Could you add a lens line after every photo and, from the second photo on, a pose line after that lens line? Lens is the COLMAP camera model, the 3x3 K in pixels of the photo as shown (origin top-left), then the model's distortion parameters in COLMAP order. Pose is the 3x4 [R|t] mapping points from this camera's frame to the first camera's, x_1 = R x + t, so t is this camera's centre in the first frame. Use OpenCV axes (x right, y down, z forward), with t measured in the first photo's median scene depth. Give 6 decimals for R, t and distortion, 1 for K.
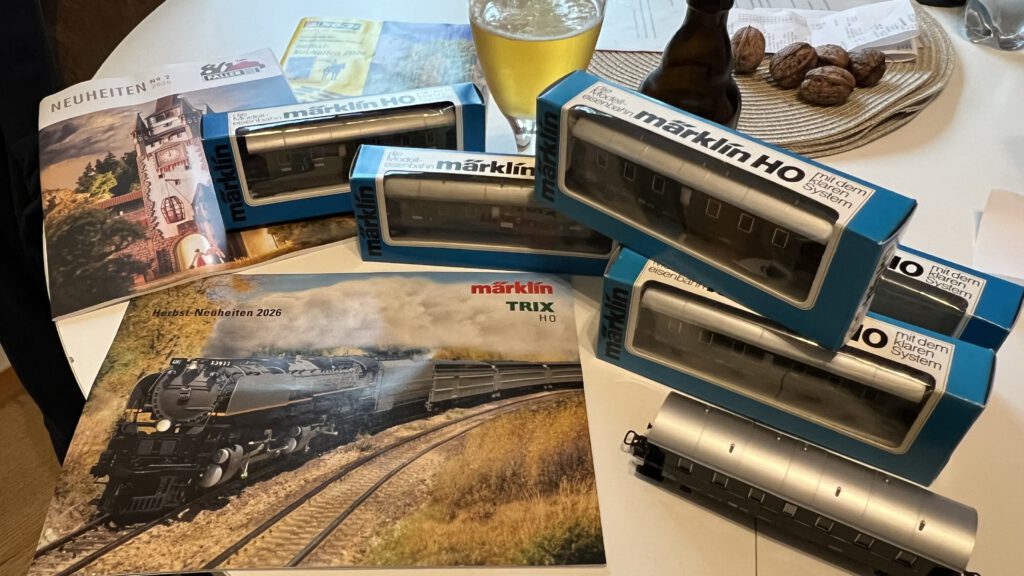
lens RADIAL K [[744.2, 0, 512.0], [0, 744.2, 288.0], [0, 0, 1]] dist [0.002936, -0.000340]
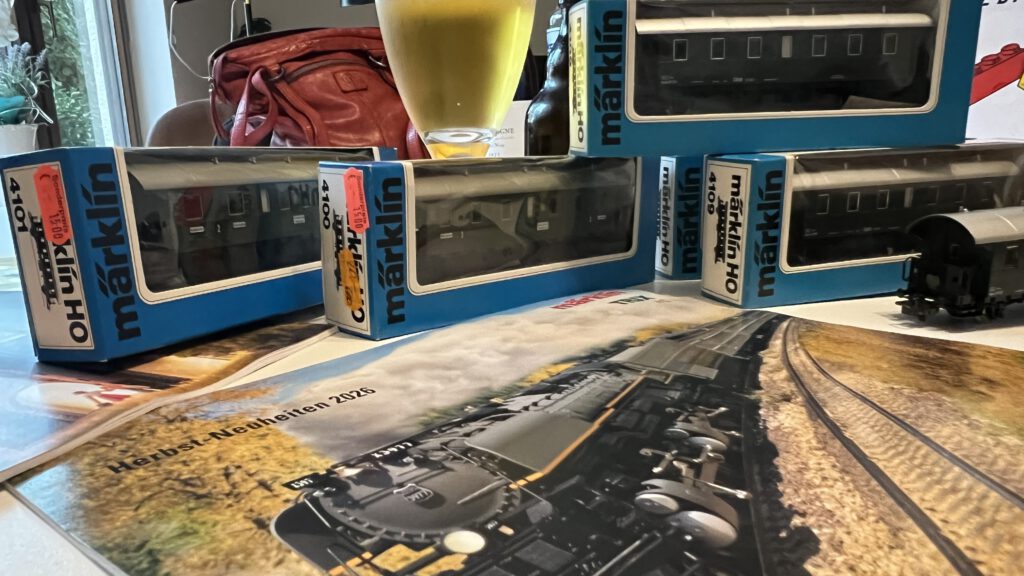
lens RADIAL K [[744.2, 0, 512.0], [0, 744.2, 288.0], [0, 0, 1]] dist [0.002936, -0.000340]
pose [[0.696027, -0.197703, 0.690261, -0.656525], [0.522206, 0.799184, -0.297668, 0.200757], [-0.492796, 0.567643, 0.659495, 0.674935]]
